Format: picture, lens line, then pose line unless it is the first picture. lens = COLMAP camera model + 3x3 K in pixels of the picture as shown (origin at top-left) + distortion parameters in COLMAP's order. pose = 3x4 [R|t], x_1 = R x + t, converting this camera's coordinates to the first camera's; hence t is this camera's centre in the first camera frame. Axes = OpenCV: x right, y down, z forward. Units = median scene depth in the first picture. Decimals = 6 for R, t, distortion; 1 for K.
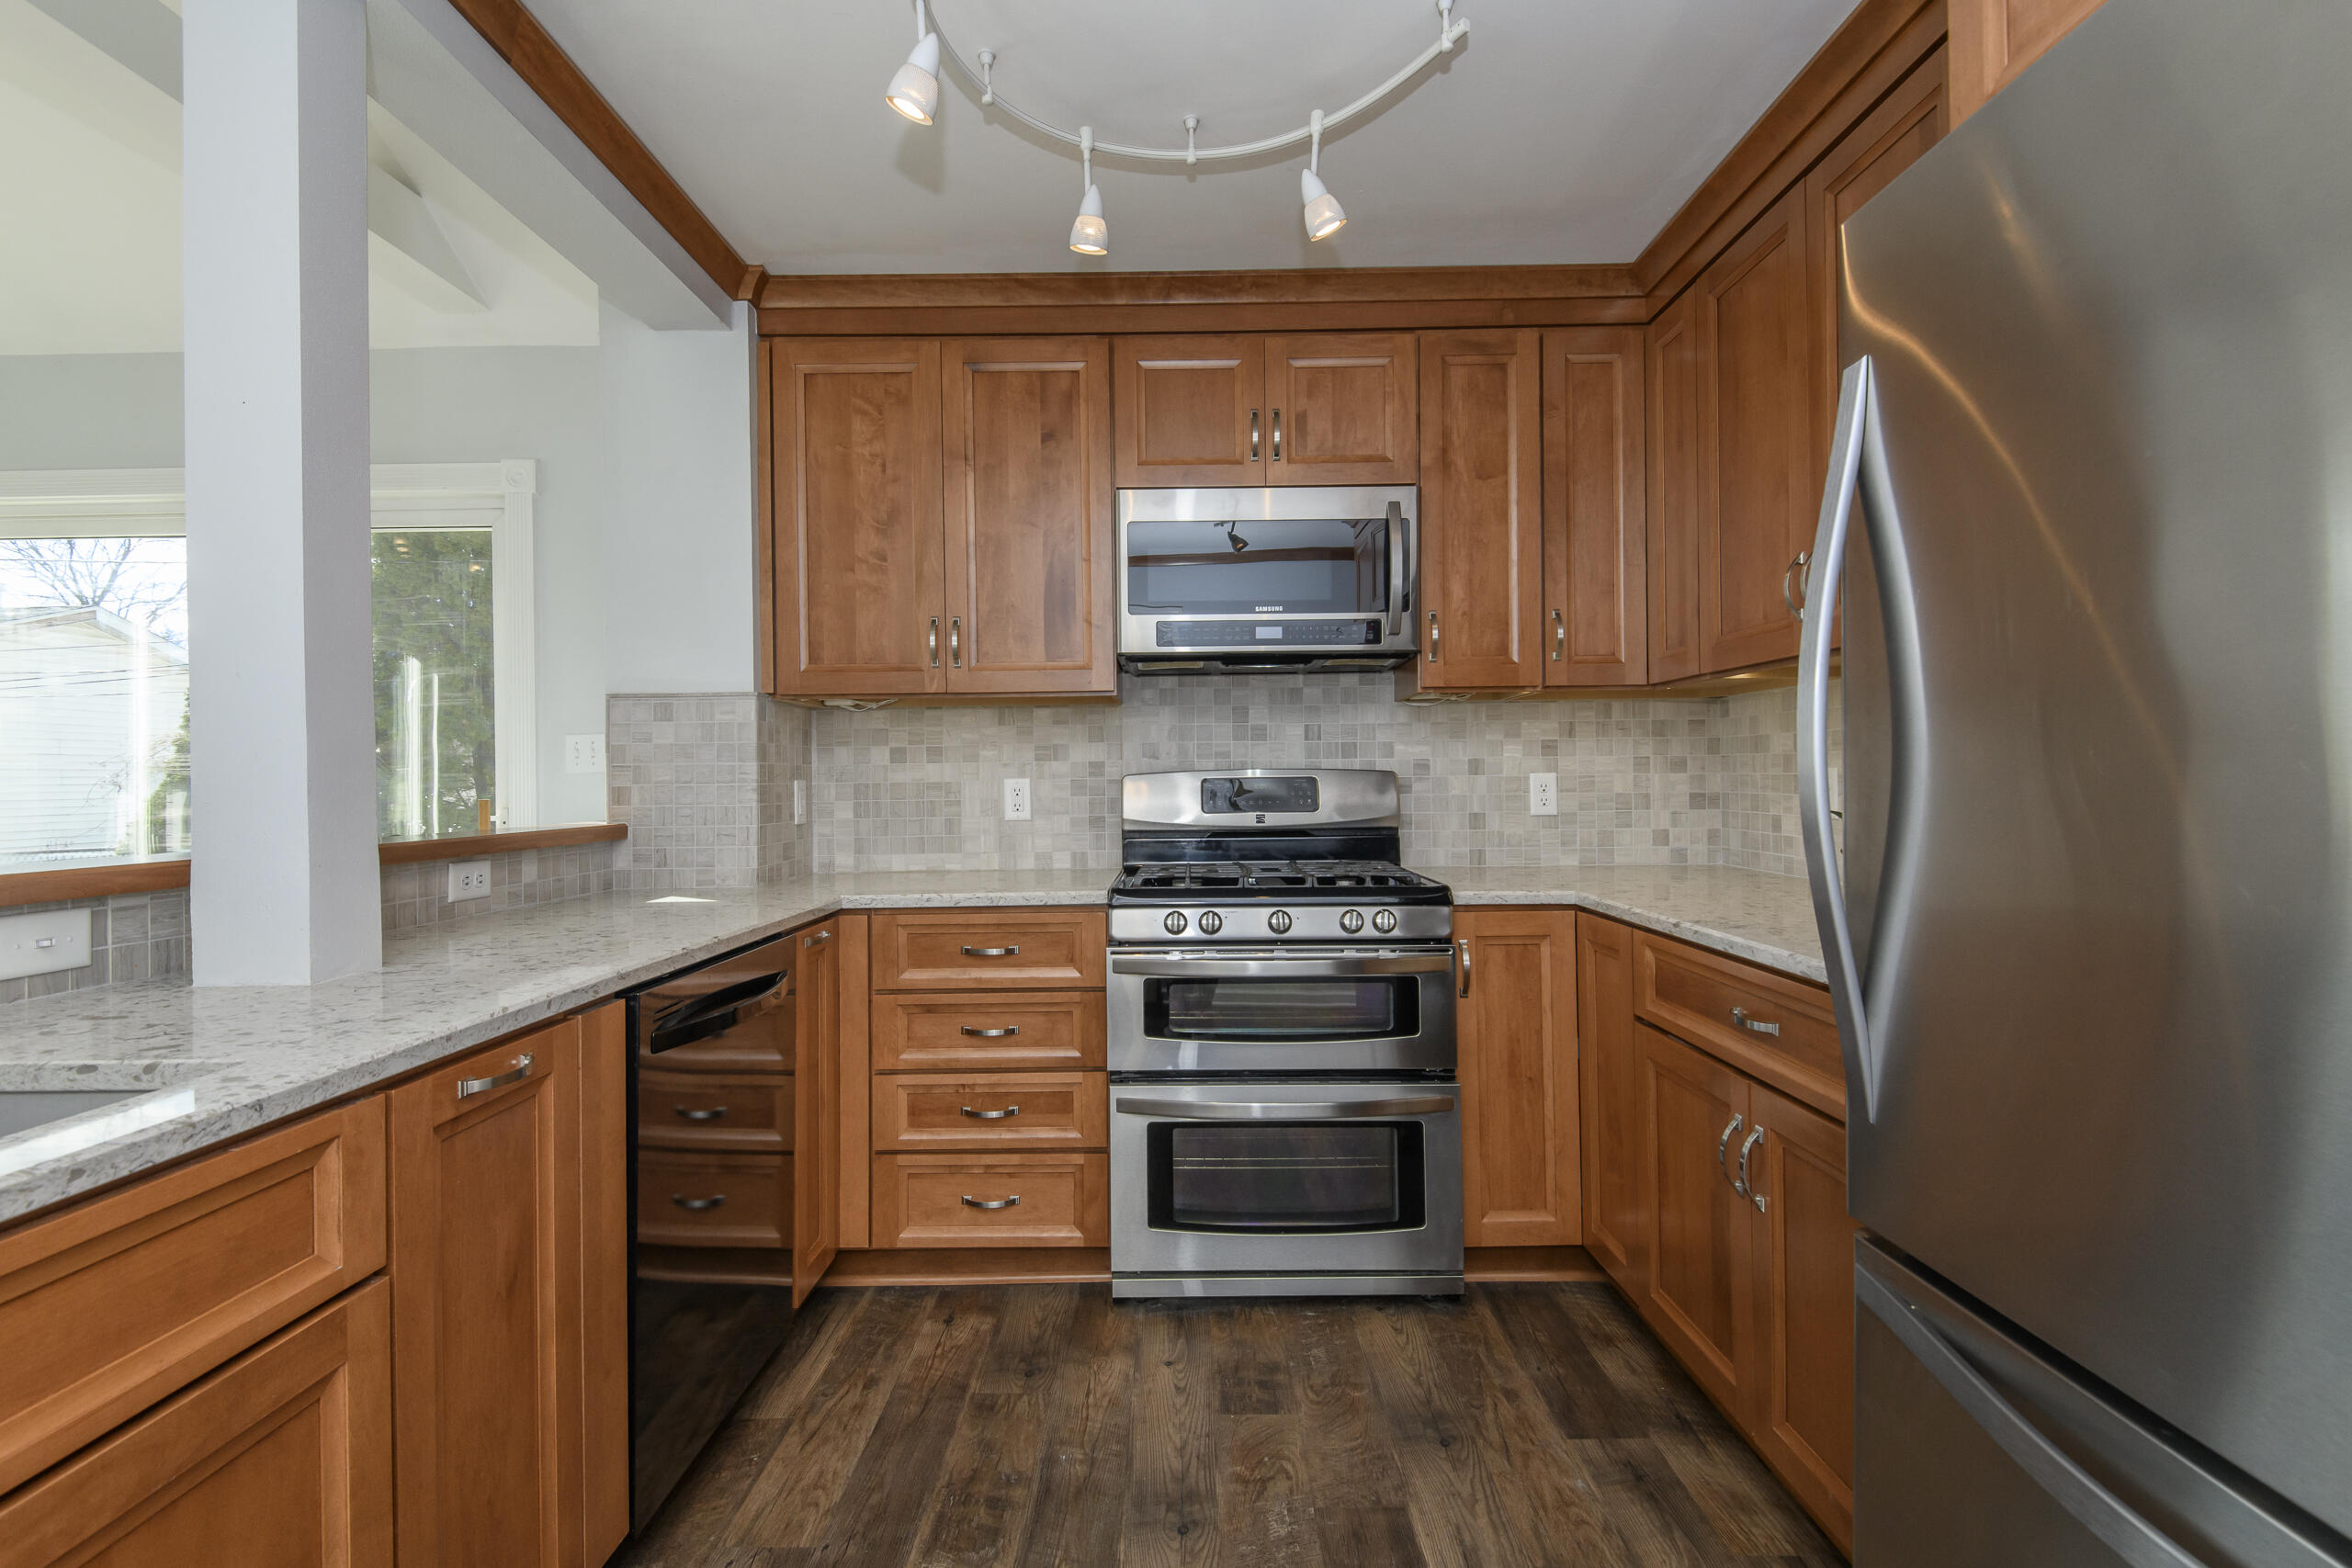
lens RADIAL K [[1022.8, 0, 1175.2], [0, 1022.8, 776.1], [0, 0, 1]] dist [0.040709, -0.022110]
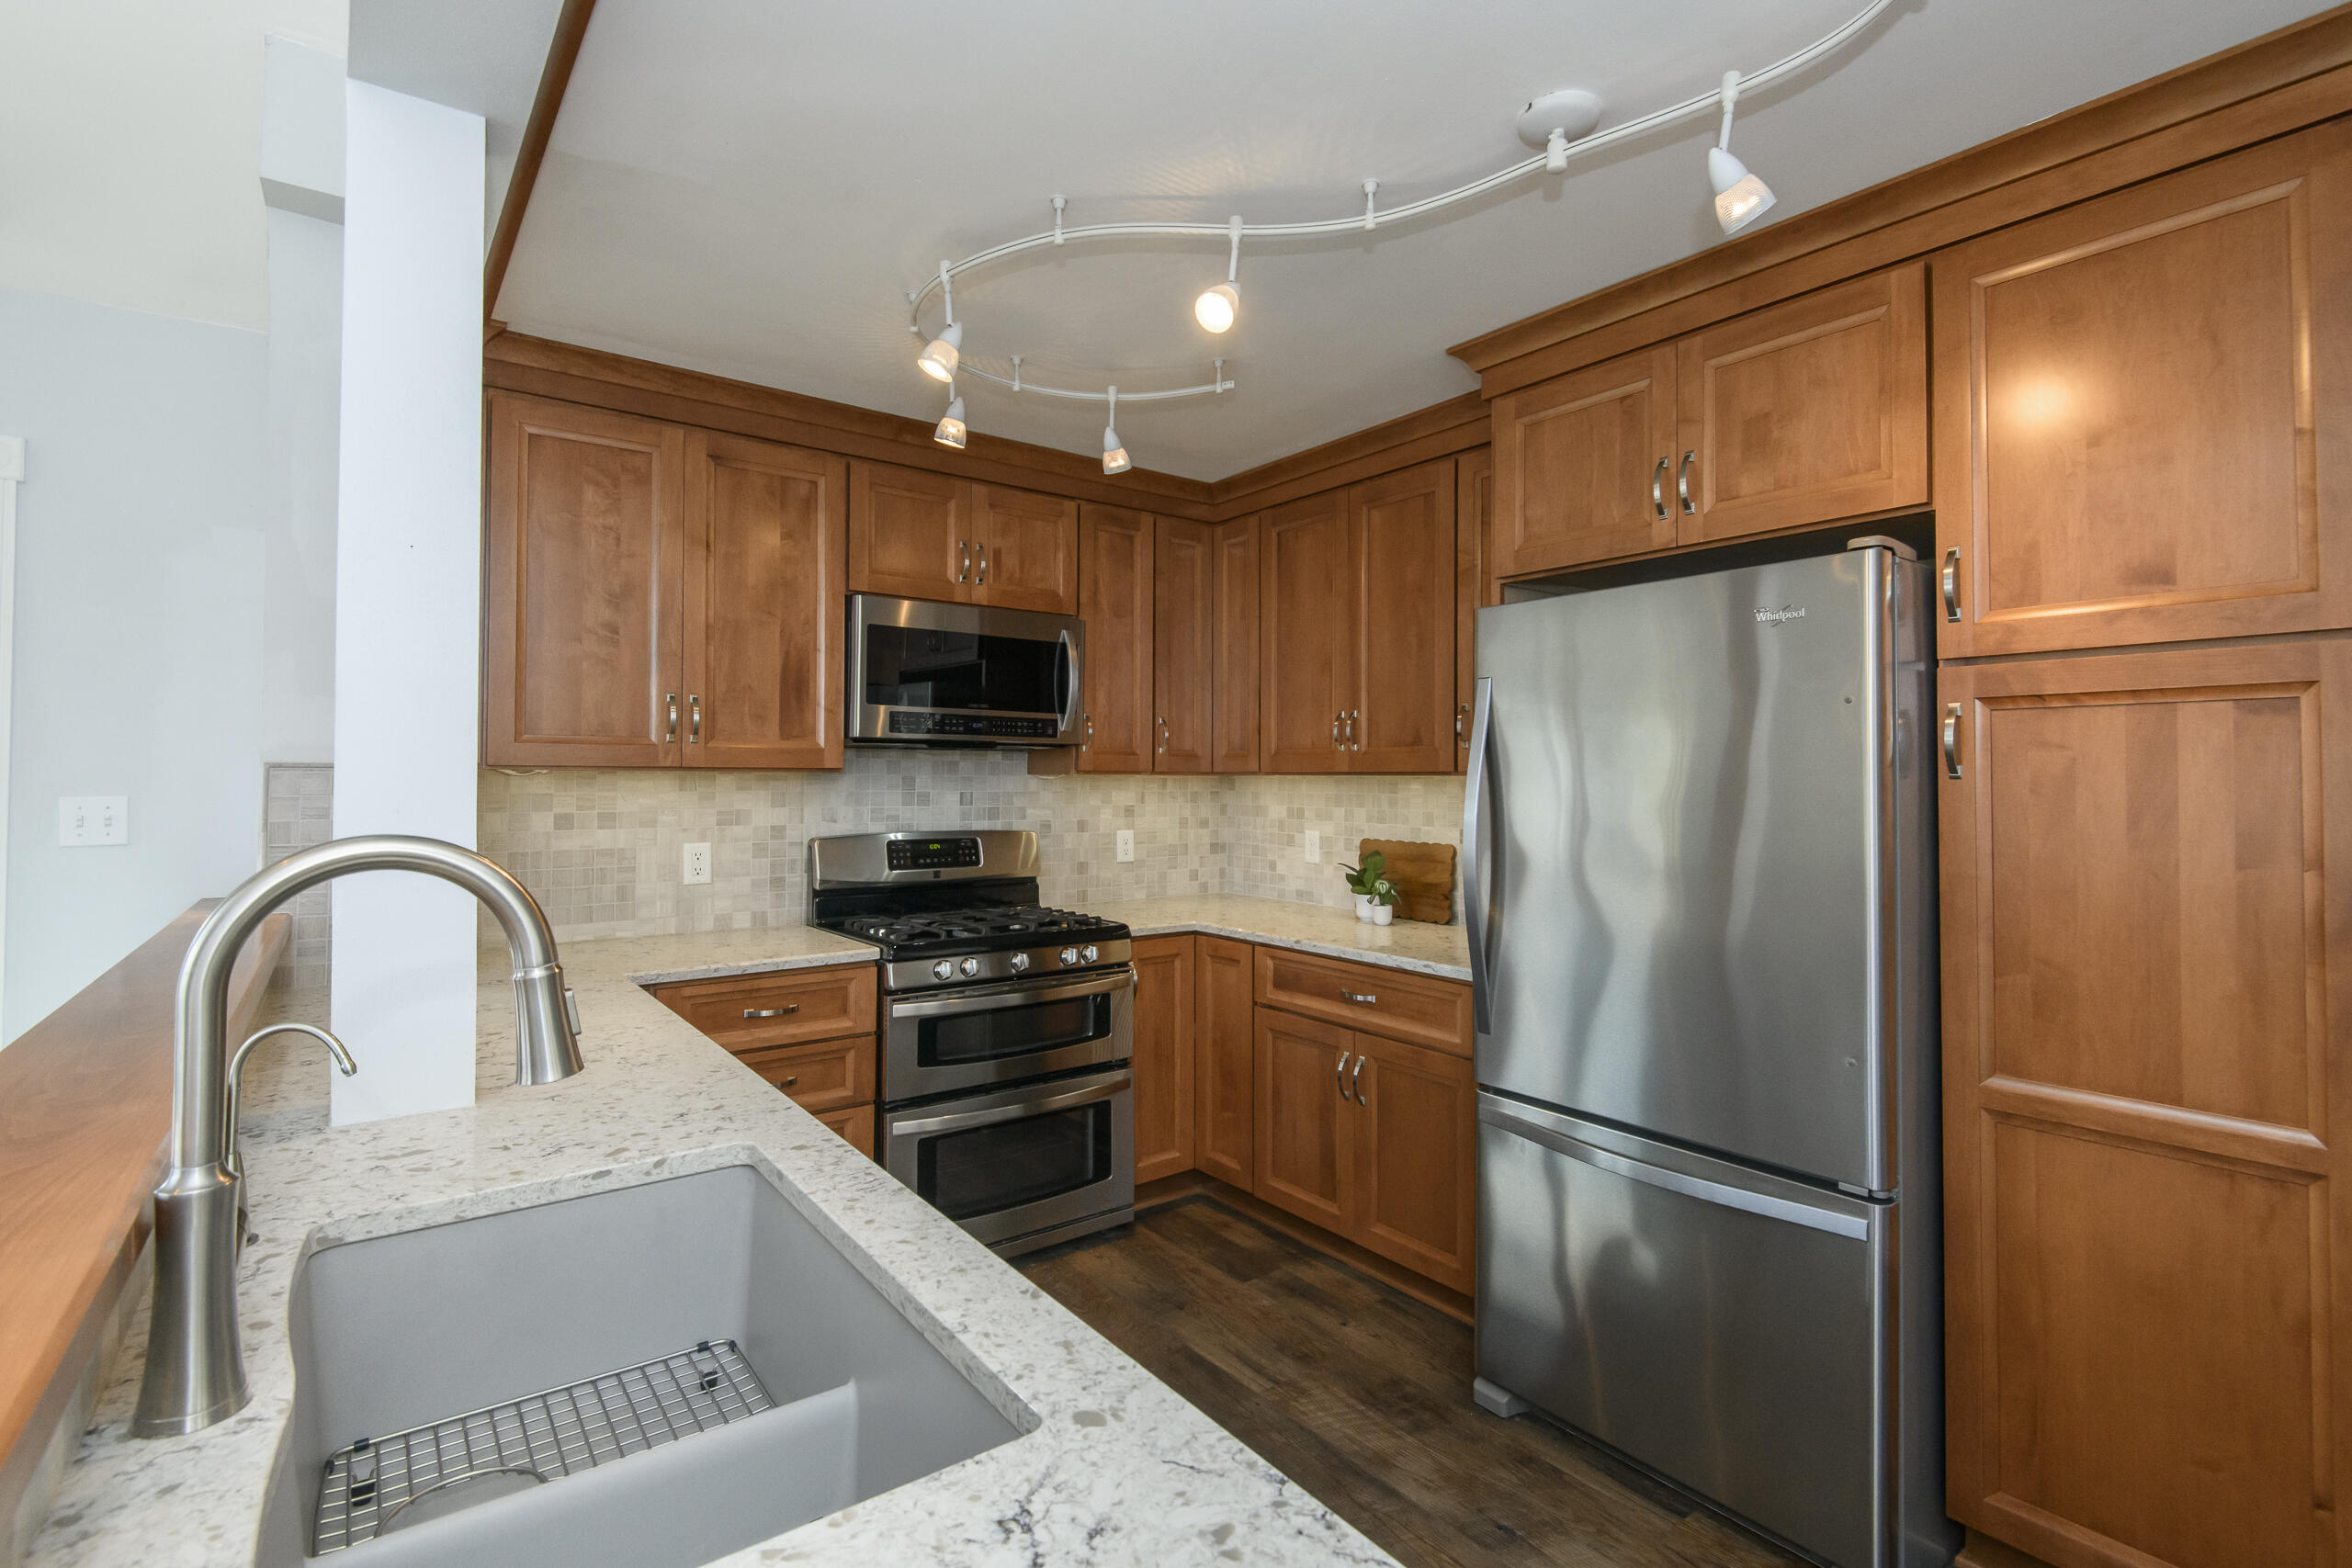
lens RADIAL K [[1022.8, 0, 1175.2], [0, 1022.8, 776.1], [0, 0, 1]] dist [0.040709, -0.022110]
pose [[0.812302, 0.018545, 0.582942, -0.419507], [-0.010278, 0.999794, -0.017484, -0.058359], [-0.583146, 0.008211, 0.812326, -0.130521]]
